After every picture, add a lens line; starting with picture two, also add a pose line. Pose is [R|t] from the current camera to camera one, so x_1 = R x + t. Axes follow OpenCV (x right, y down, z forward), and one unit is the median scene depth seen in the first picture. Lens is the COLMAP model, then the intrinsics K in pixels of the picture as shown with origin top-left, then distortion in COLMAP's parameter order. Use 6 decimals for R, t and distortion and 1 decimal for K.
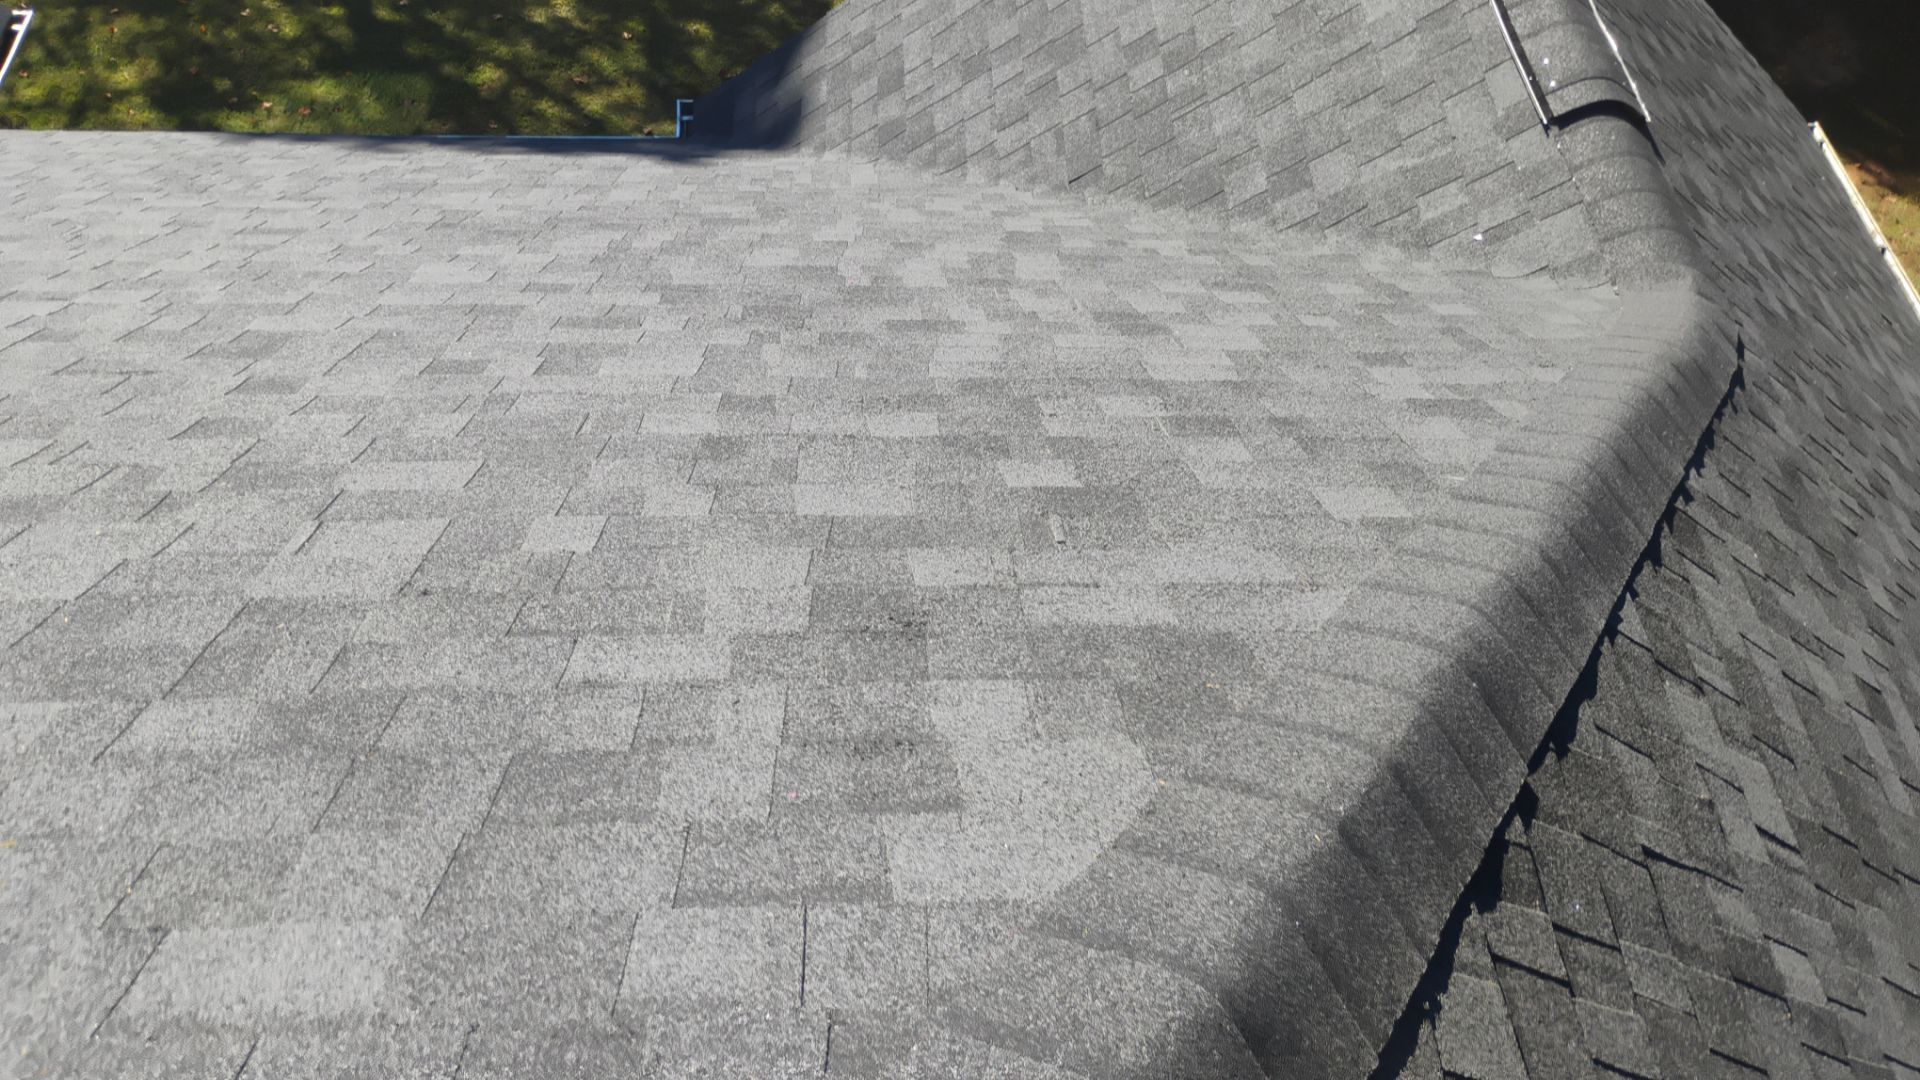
lens RADIAL K [[1590.1, 0, 967.2], [0, 1590.1, 550.7], [0, 0, 1]] dist [0.050618, -0.072536]
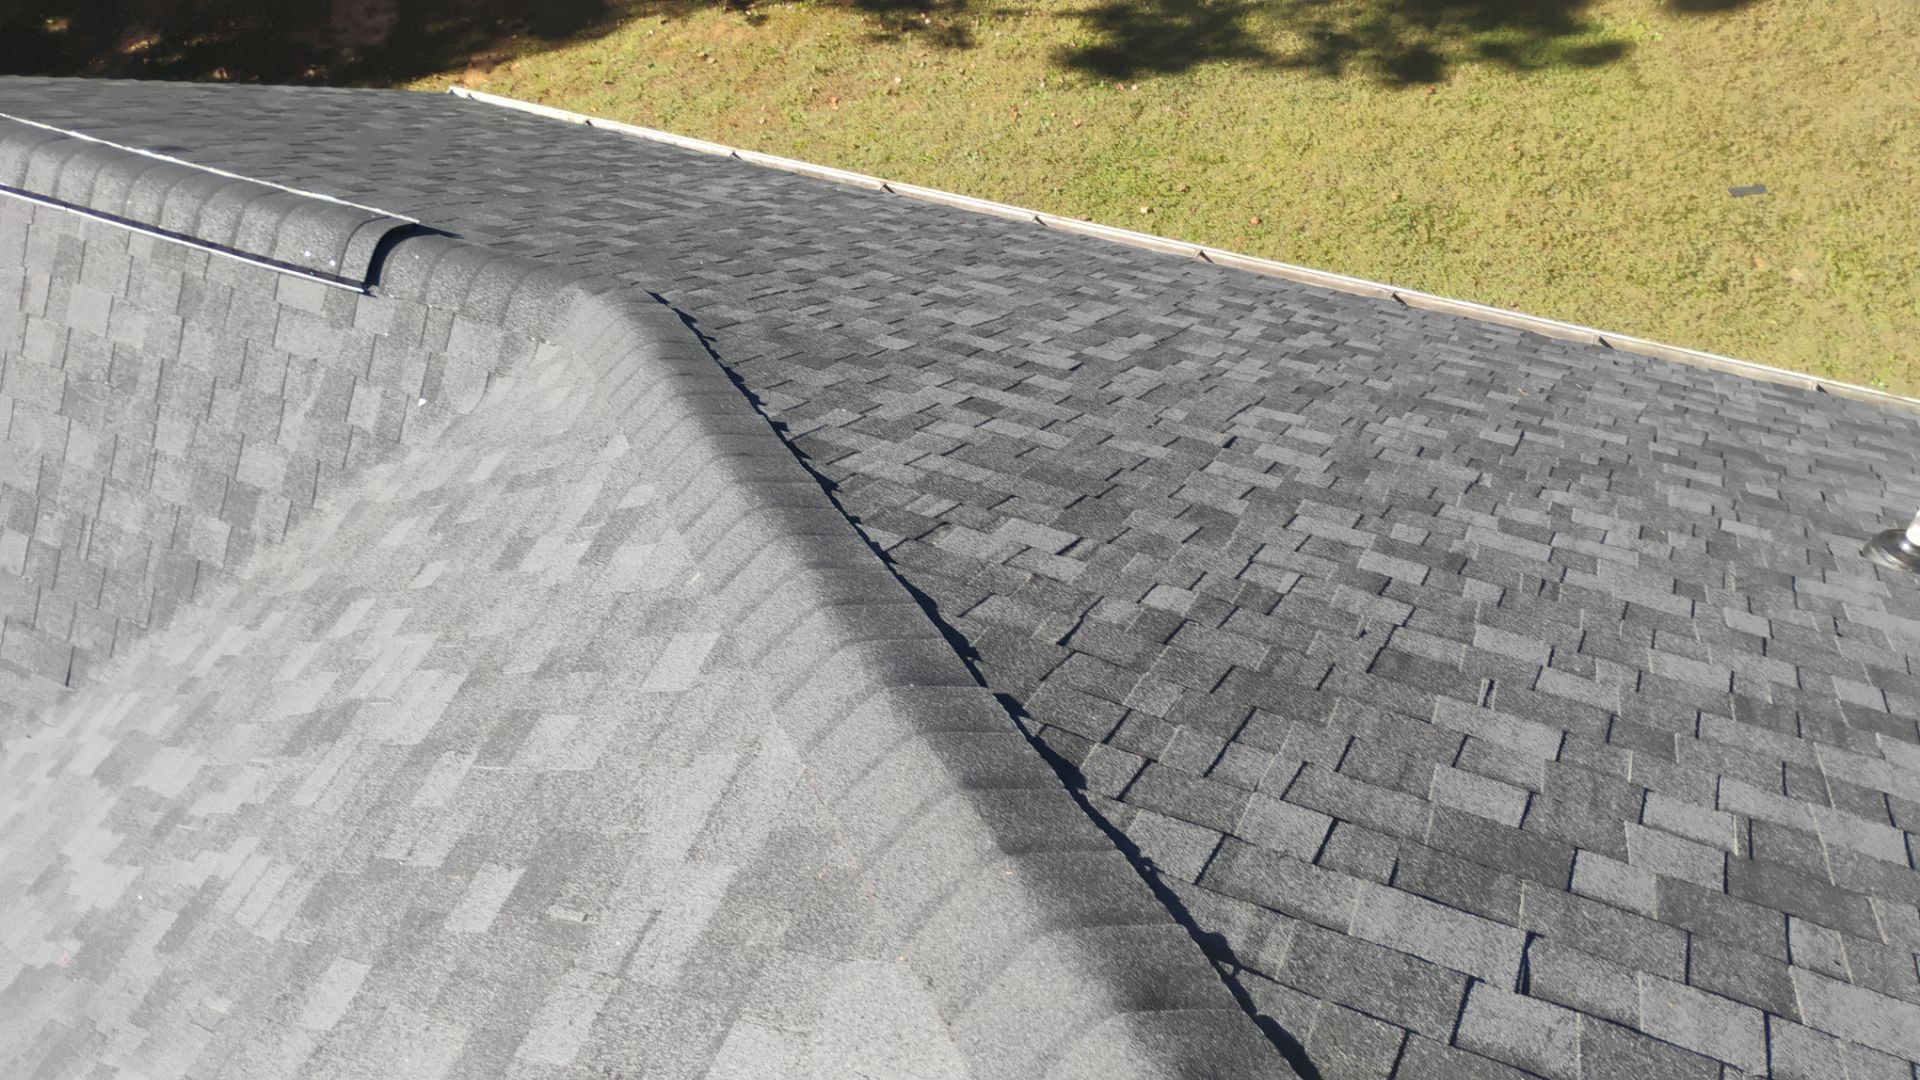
lens RADIAL K [[1589.3, 0, 961.4], [0, 1589.3, 532.6], [0, 0, 1]] dist [0.054402, -0.067965]
pose [[0.449139, -0.783009, 0.430315, -0.072557], [0.793286, 0.571068, 0.211137, -0.150510], [-0.411061, 0.246534, 0.877639, -0.089596]]
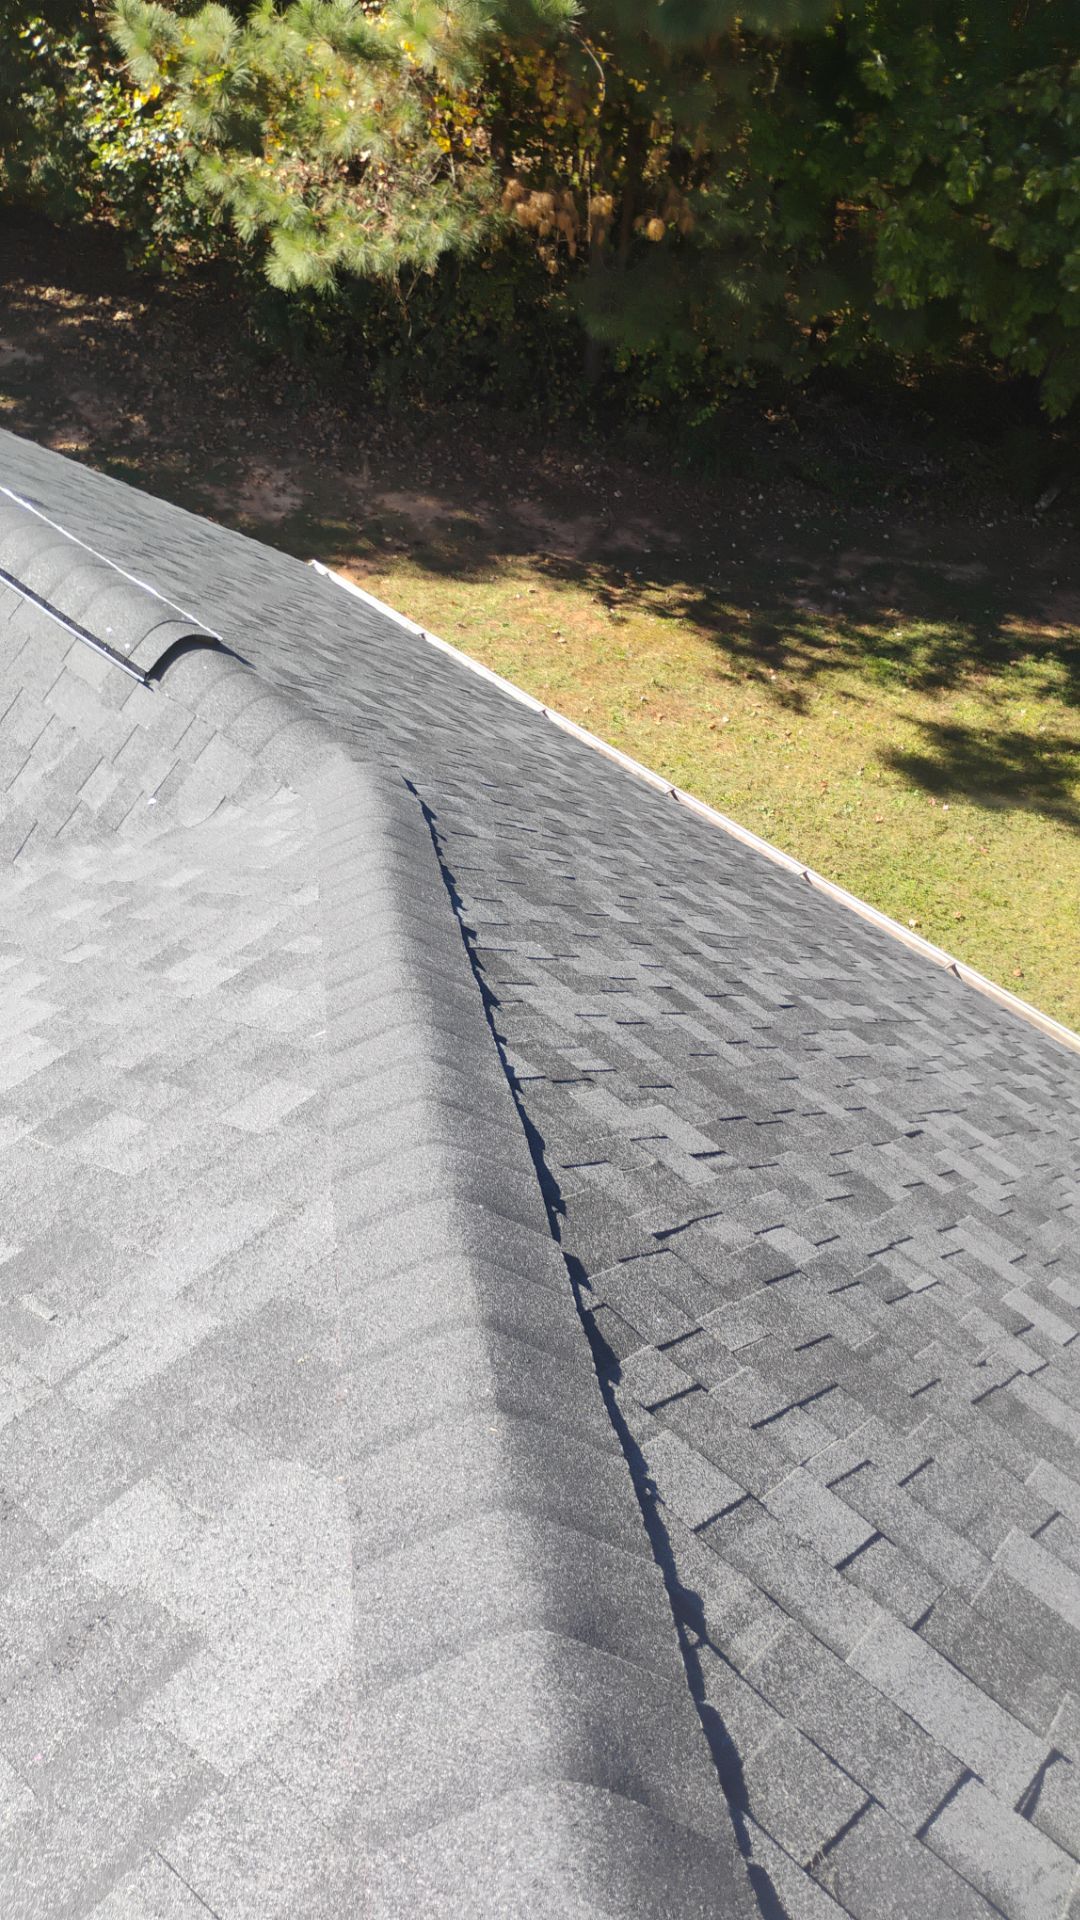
lens RADIAL K [[1589.3, 0, 540.0], [0, 1589.3, 960.0], [0, 0, 1]] dist [0.054402, -0.067965]
pose [[0.728703, -0.503968, 0.463690, -0.055043], [0.536078, 0.841117, 0.071716, -0.082703], [-0.426160, 0.196314, 0.883090, -0.017765]]
